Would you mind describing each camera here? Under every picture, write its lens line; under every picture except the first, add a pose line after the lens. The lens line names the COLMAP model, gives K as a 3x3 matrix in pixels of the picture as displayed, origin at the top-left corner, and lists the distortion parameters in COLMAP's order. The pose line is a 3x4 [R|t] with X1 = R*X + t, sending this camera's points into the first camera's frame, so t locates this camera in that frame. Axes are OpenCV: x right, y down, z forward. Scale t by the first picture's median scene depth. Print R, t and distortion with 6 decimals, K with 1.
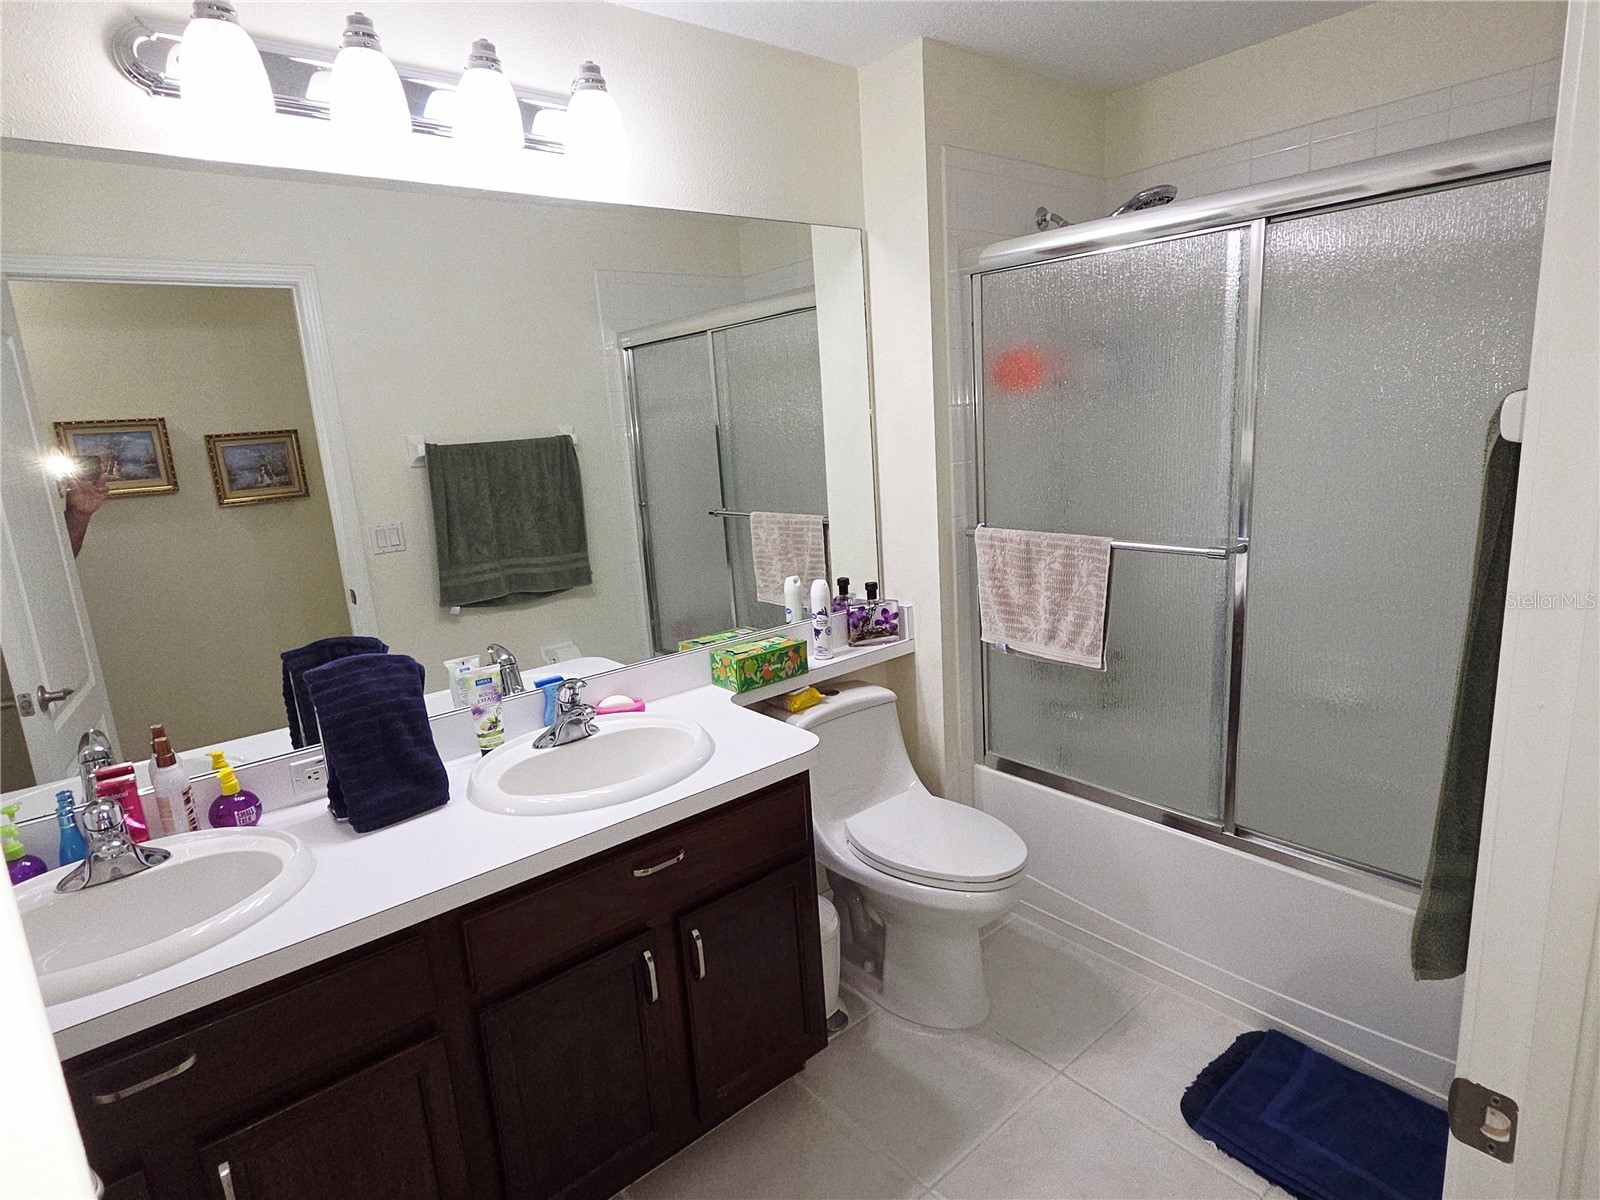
lens RADIAL K [[877.3, 0, 800.9], [0, 877.3, 608.3], [0, 0, 1]] dist [0.002531, -0.001795]
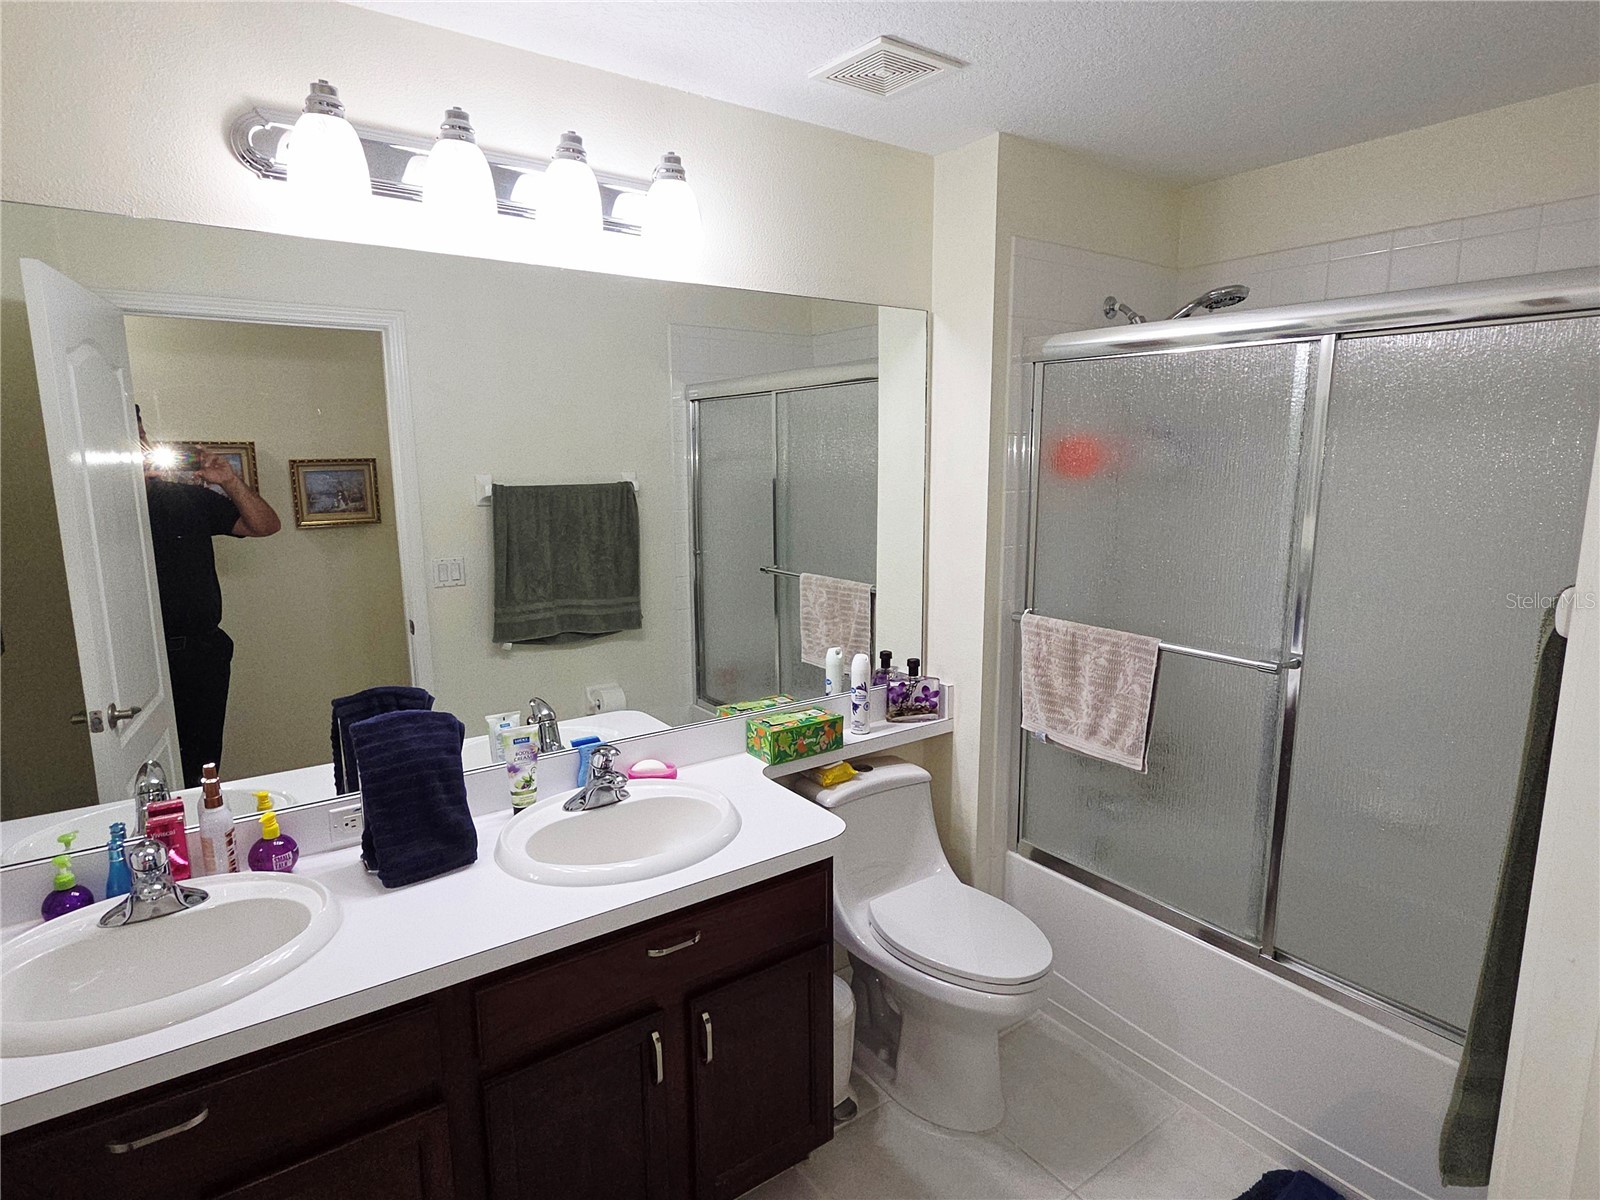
lens RADIAL K [[877.3, 0, 802.4], [0, 877.3, 602.4], [0, 0, 1]] dist [0.002531, -0.001795]
pose [[0.995500, 0.071297, -0.062420, 0.014423], [-0.073712, 0.996583, -0.037273, -0.056021], [0.059549, 0.041706, 0.997354, -0.004184]]
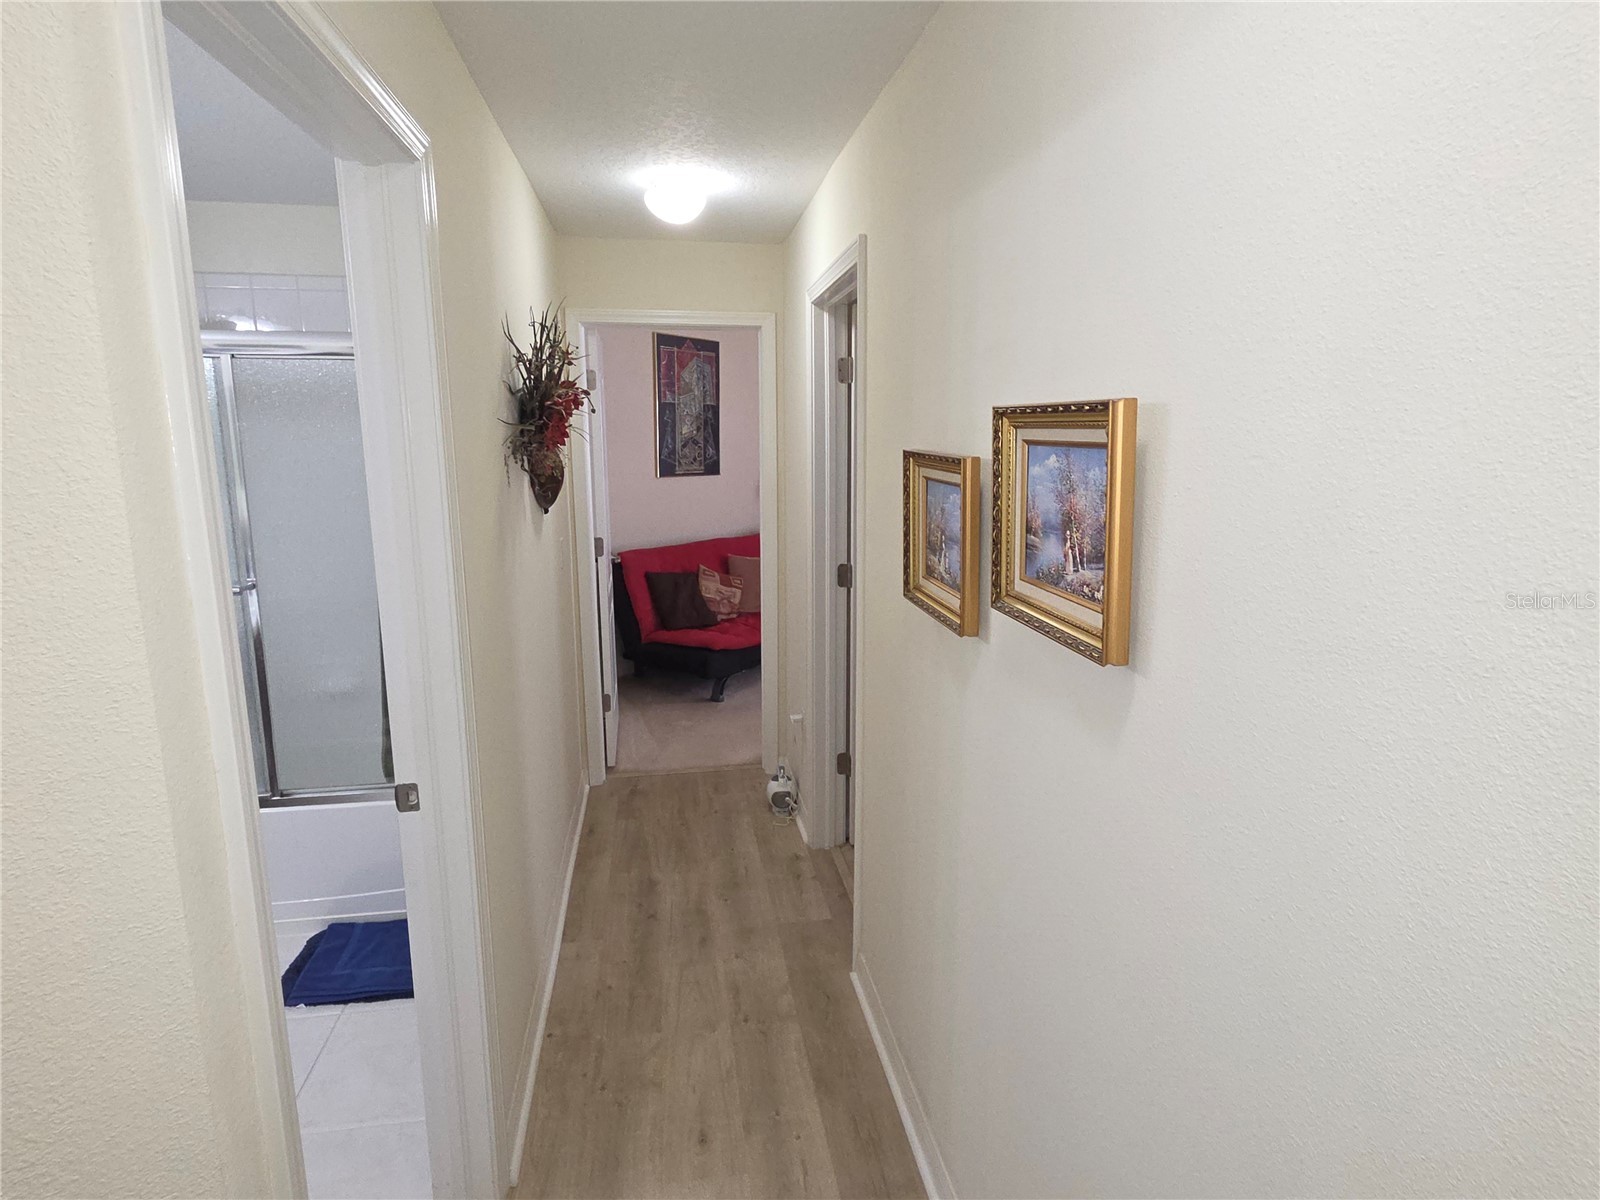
lens RADIAL K [[877.3, 0, 808.5], [0, 877.3, 605.2], [0, 0, 1]] dist [0.002531, -0.001795]
pose [[0.508563, -0.085118, 0.856807, -0.219110], [0.168175, 0.985755, -0.001893, 0.103351], [-0.844441, 0.145057, 0.515634, -0.411983]]
